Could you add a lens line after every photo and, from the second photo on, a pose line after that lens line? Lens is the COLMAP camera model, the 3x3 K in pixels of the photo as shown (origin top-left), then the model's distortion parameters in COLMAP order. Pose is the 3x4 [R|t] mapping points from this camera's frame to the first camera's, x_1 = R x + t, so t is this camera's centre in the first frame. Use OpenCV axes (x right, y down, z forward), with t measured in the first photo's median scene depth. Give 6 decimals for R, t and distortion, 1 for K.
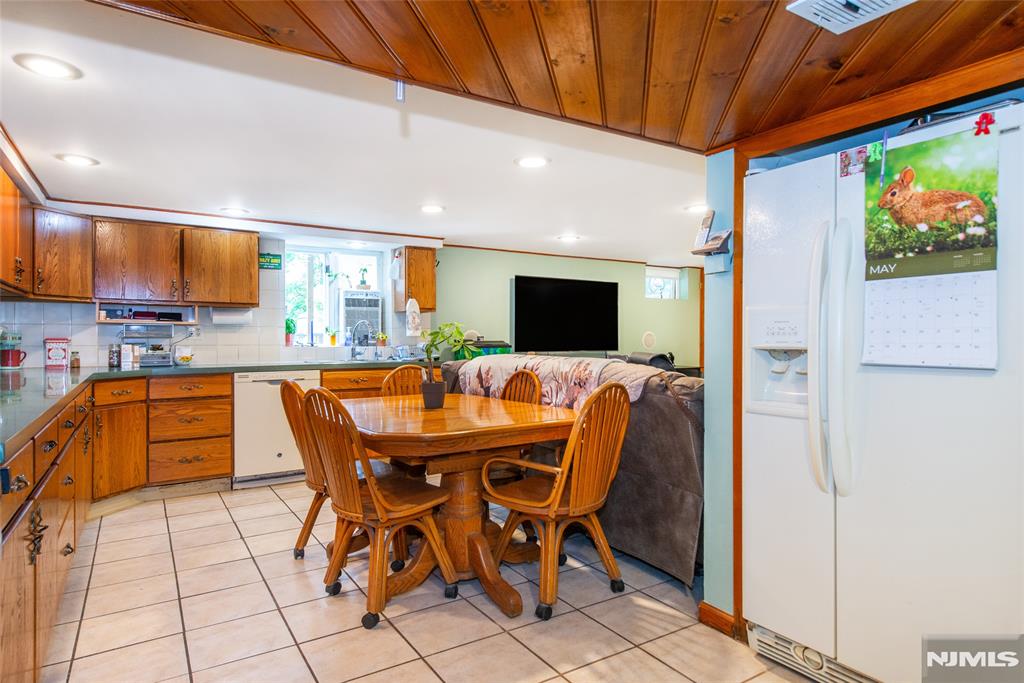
lens RADIAL K [[572.1, 0, 511.7], [0, 572.1, 335.0], [0, 0, 1]] dist [-0.003004, 0.000498]
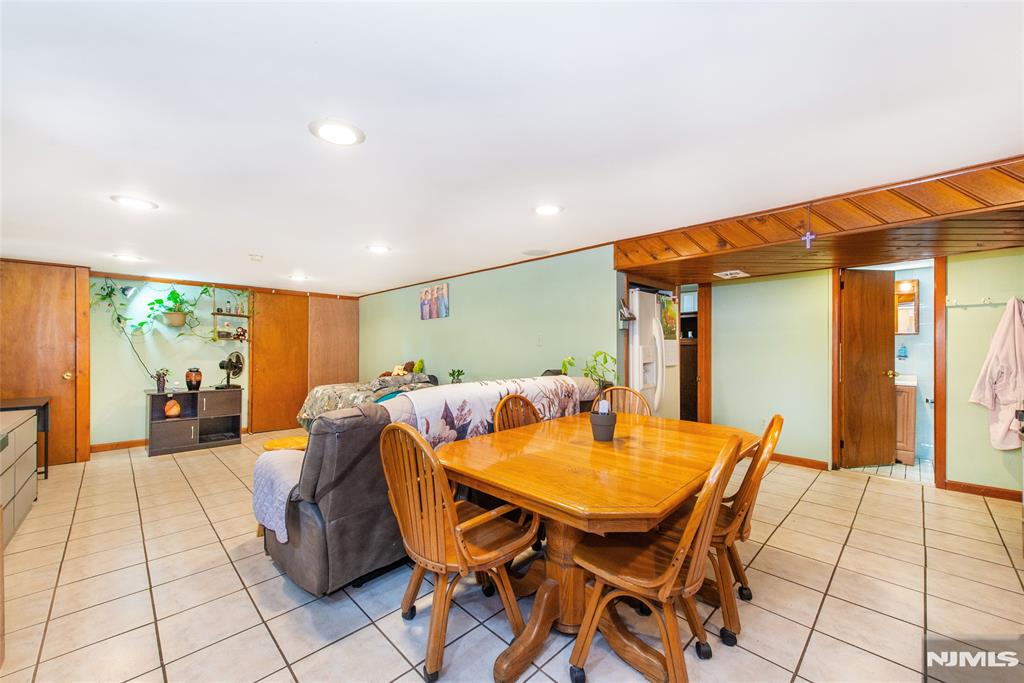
lens RADIAL K [[407.6, 0, 505.6], [0, 407.6, 350.0], [0, 0, 1]] dist [-0.002712, -0.000129]
pose [[-0.203558, -0.006948, 0.979038, -0.525424], [-0.003434, 0.999974, 0.006382, -0.018191], [-0.979057, -0.002063, -0.203577, 0.889402]]
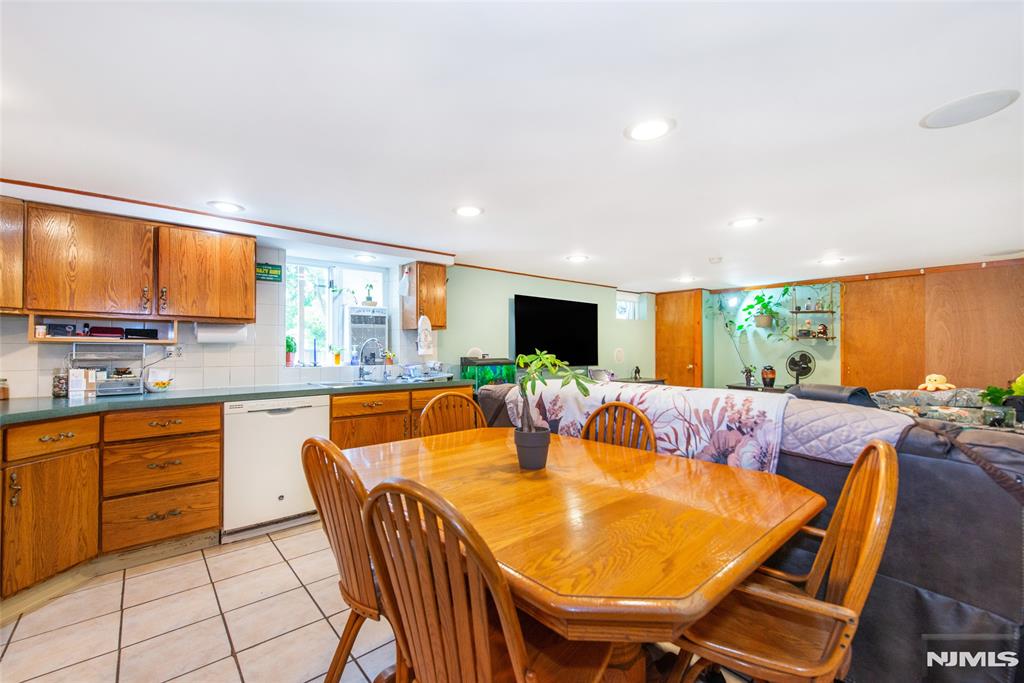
lens RADIAL K [[428.2, 0, 503.9], [0, 428.2, 343.4], [0, 0, 1]] dist [0.002681, -0.000415]
pose [[0.992729, -0.000308, 0.120370, -0.157927], [0.001692, 0.999934, -0.011395, -0.010640], [-0.120358, 0.011516, 0.992664, 0.333737]]
